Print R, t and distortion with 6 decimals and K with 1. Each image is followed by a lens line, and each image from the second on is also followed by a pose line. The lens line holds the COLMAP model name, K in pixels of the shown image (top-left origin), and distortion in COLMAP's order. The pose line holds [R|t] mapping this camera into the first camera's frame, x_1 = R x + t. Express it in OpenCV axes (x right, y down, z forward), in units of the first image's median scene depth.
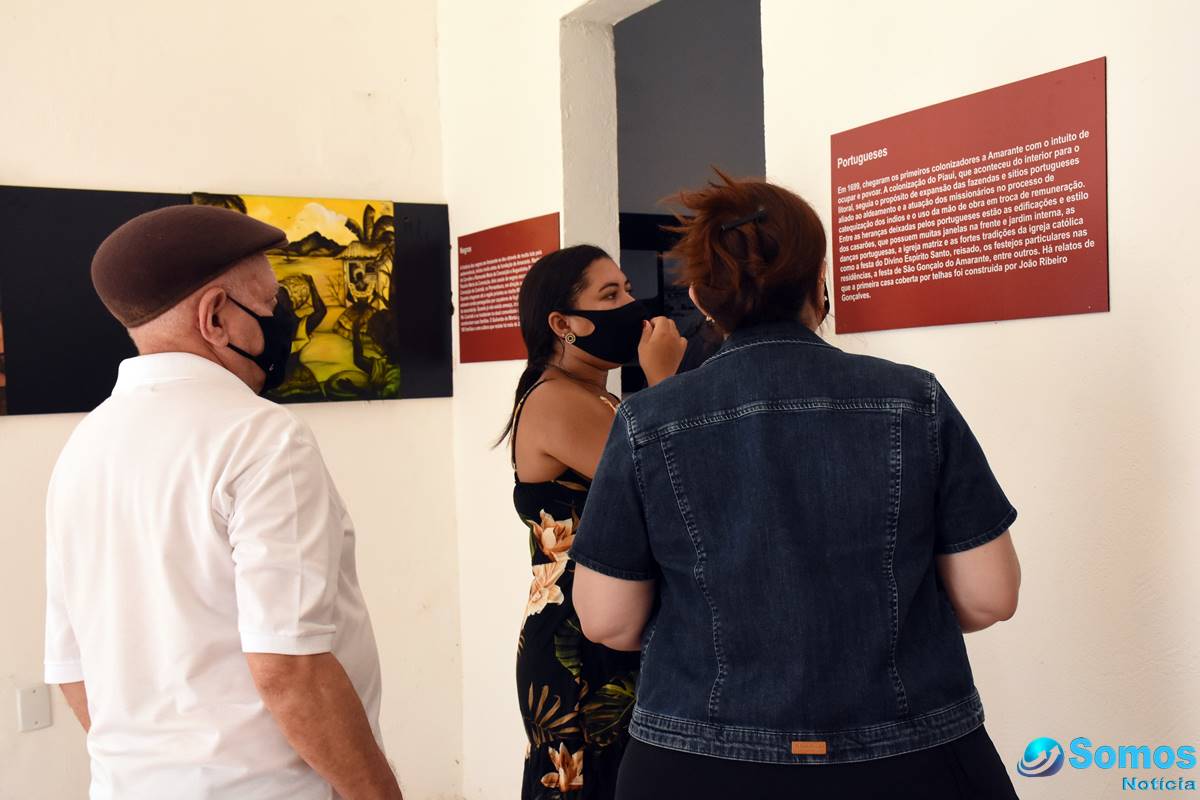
lens RADIAL K [[1529.6, 0, 598.3], [0, 1529.6, 395.9], [0, 0, 1]] dist [0.149378, 0.000000]
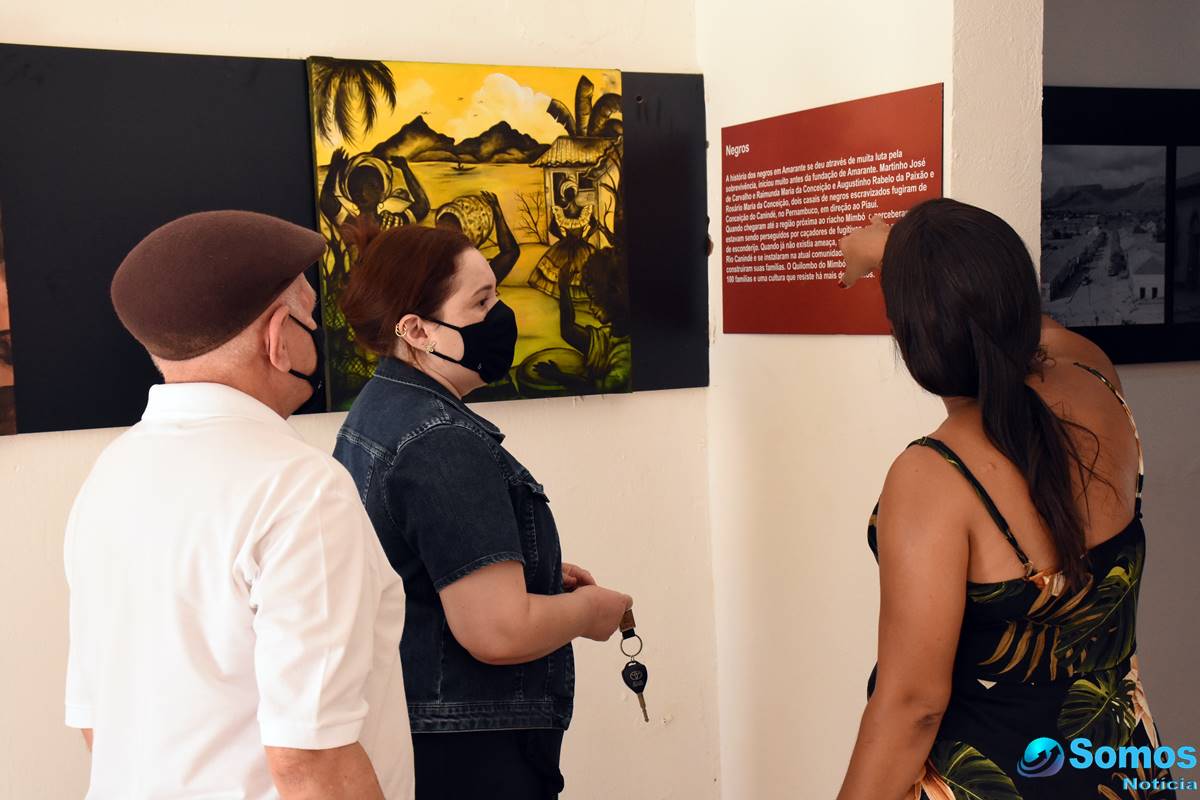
lens RADIAL K [[1783.4, 0, 600.2], [0, 1783.4, 401.4], [0, 0, 1]] dist [0.185657, 0.000000]
pose [[0.998942, 0.002935, -0.045901, -0.110279], [-0.000531, 0.998631, 0.052303, -0.032539], [0.045992, -0.052223, 0.997576, 0.282802]]
